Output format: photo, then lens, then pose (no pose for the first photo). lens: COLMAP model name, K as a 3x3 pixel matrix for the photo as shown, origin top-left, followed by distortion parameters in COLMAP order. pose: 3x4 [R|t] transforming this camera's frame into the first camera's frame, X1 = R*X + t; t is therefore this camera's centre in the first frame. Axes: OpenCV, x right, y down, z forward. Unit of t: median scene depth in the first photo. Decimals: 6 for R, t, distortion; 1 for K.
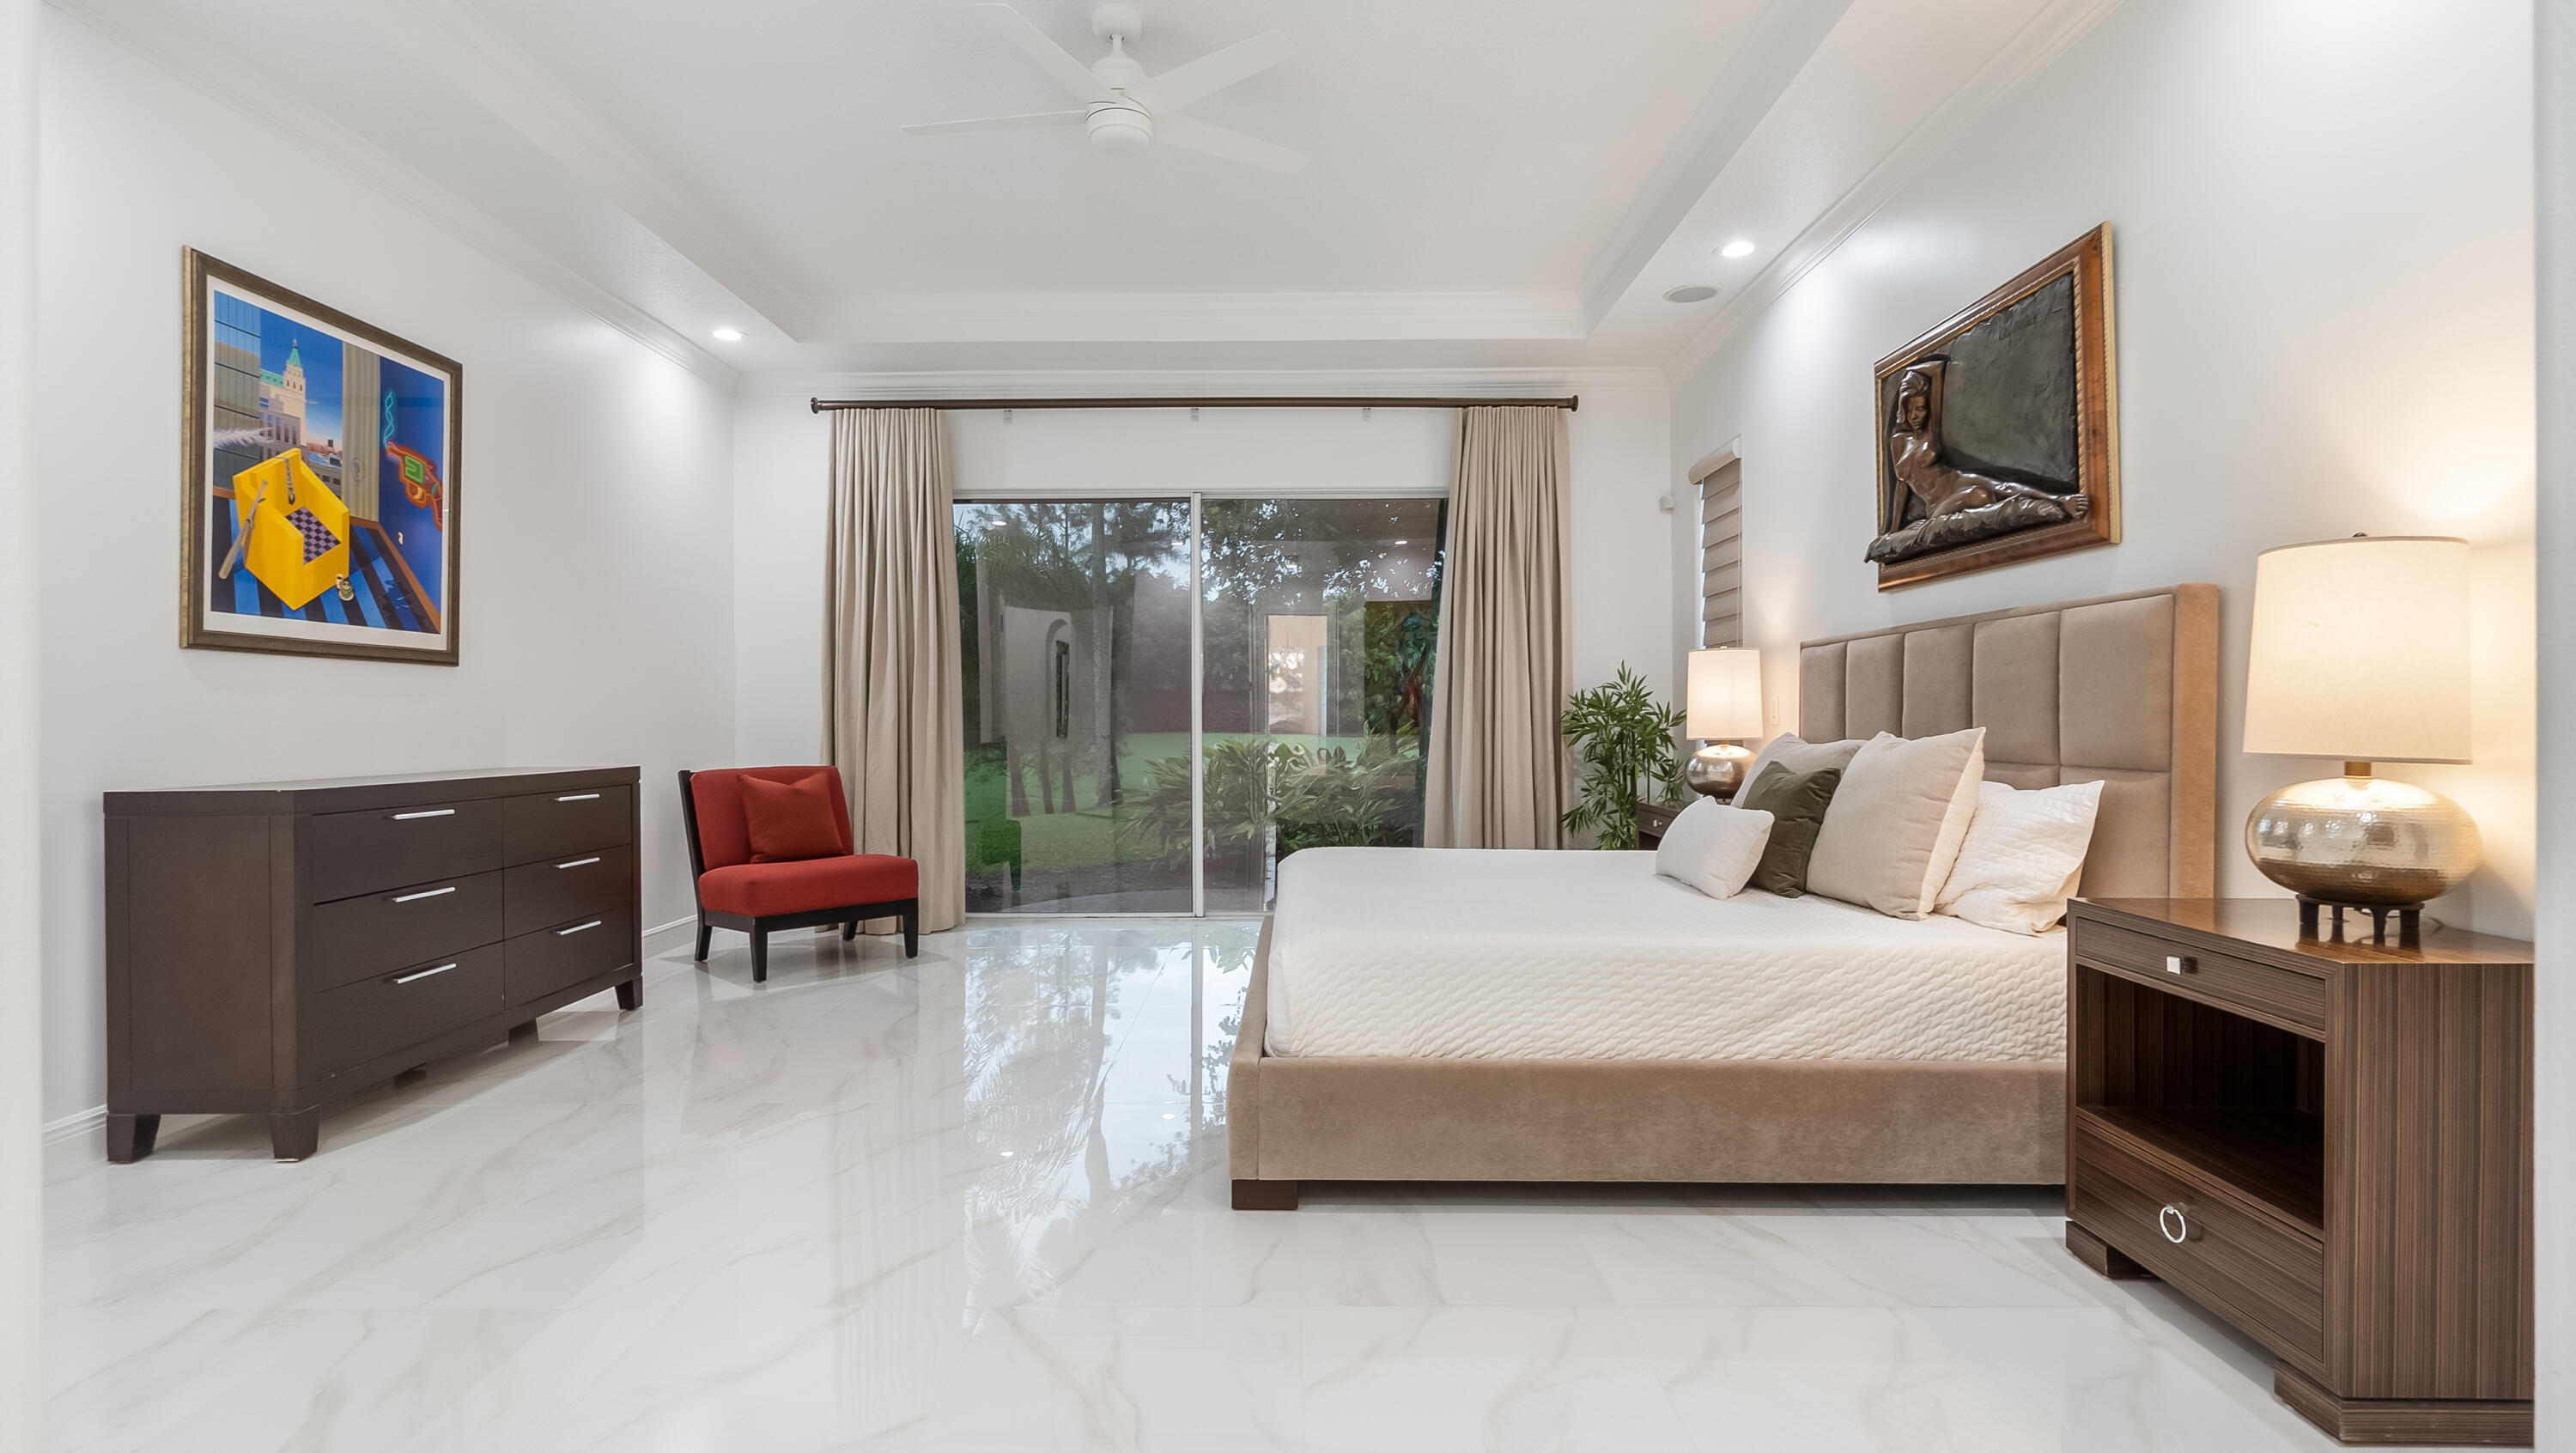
lens RADIAL K [[1192.4, 0, 1285.9], [0, 1192.4, 711.6], [0, 0, 1]] dist [-0.004302, -0.000025]
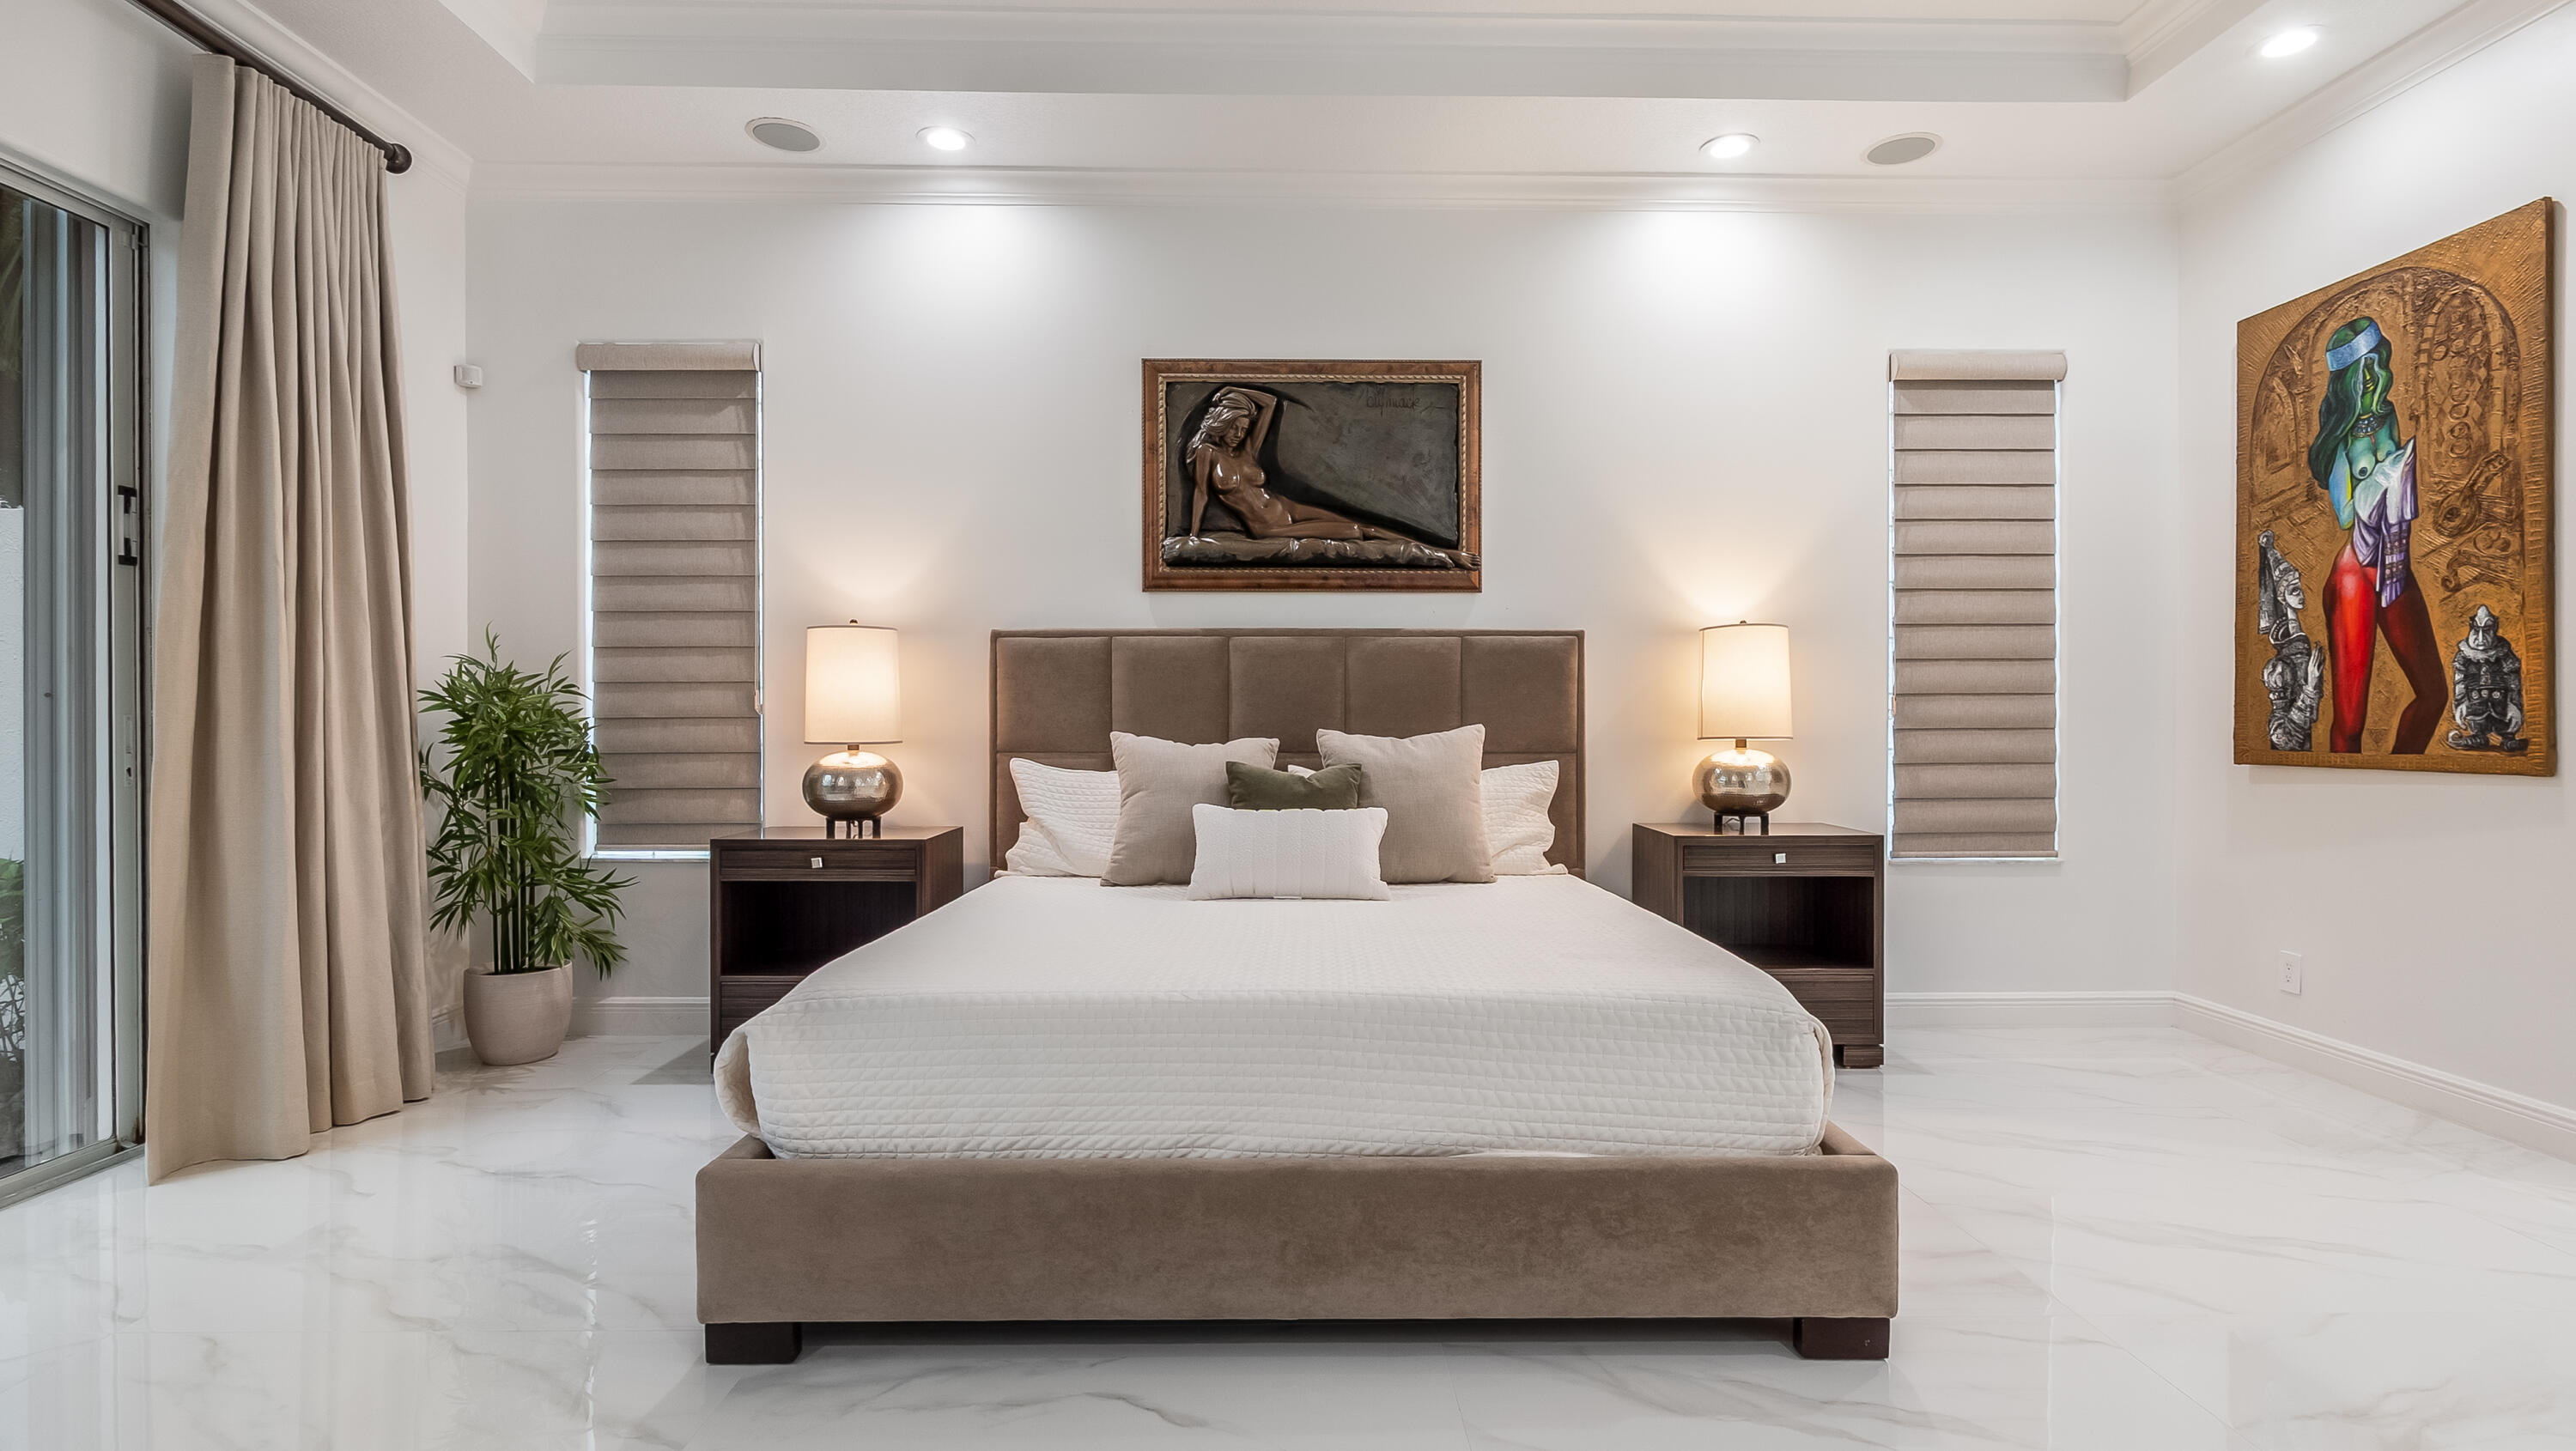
lens RADIAL K [[1205.2, 0, 1287.8], [0, 1205.2, 720.3], [0, 0, 1]] dist [-0.004725, -0.000036]
pose [[-0.031532, -0.005730, 0.999486, -0.690551], [-0.004135, 0.999976, 0.005602, 0.004025], [-0.999494, -0.003956, -0.031555, 1.211151]]
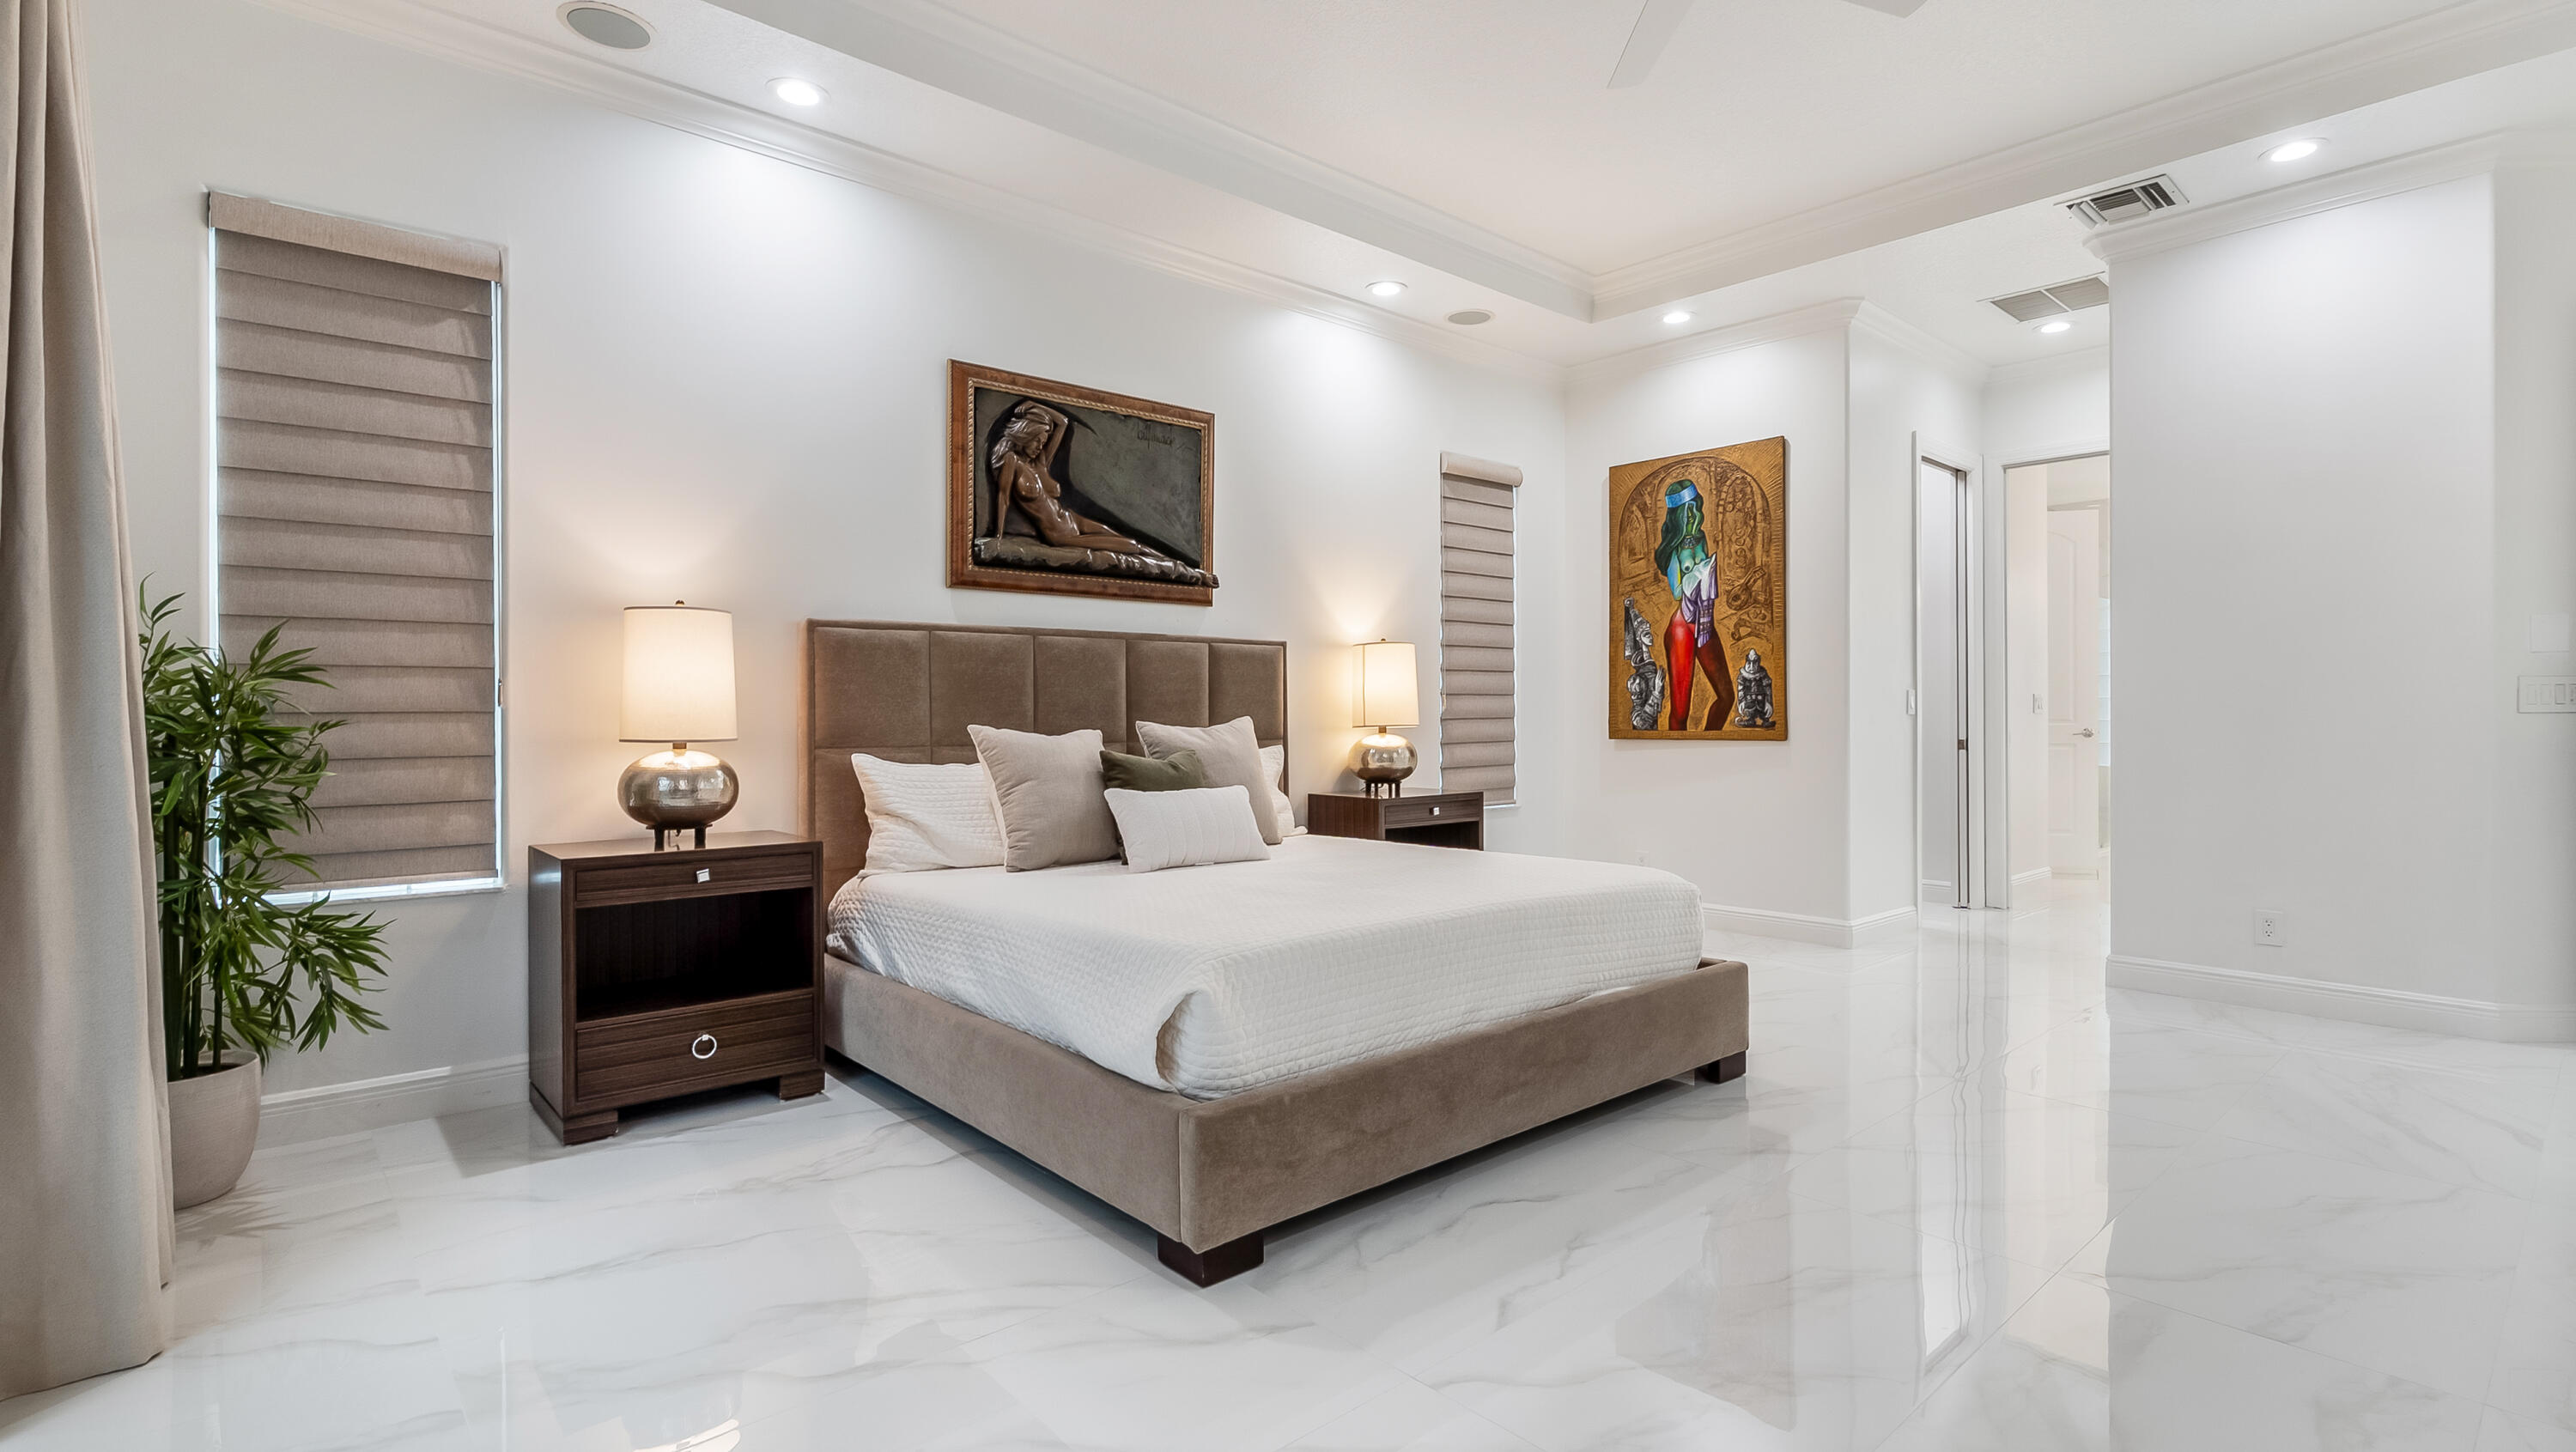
lens RADIAL K [[1192.3, 0, 1285.9], [0, 1192.3, 711.1], [0, 0, 1]] dist [-0.004302, -0.000025]
pose [[-0.669327, -0.001354, 0.742966, -0.601082], [-0.002777, 0.999996, -0.000680, 0.008507], [-0.742962, -0.002518, -0.669328, 1.953558]]
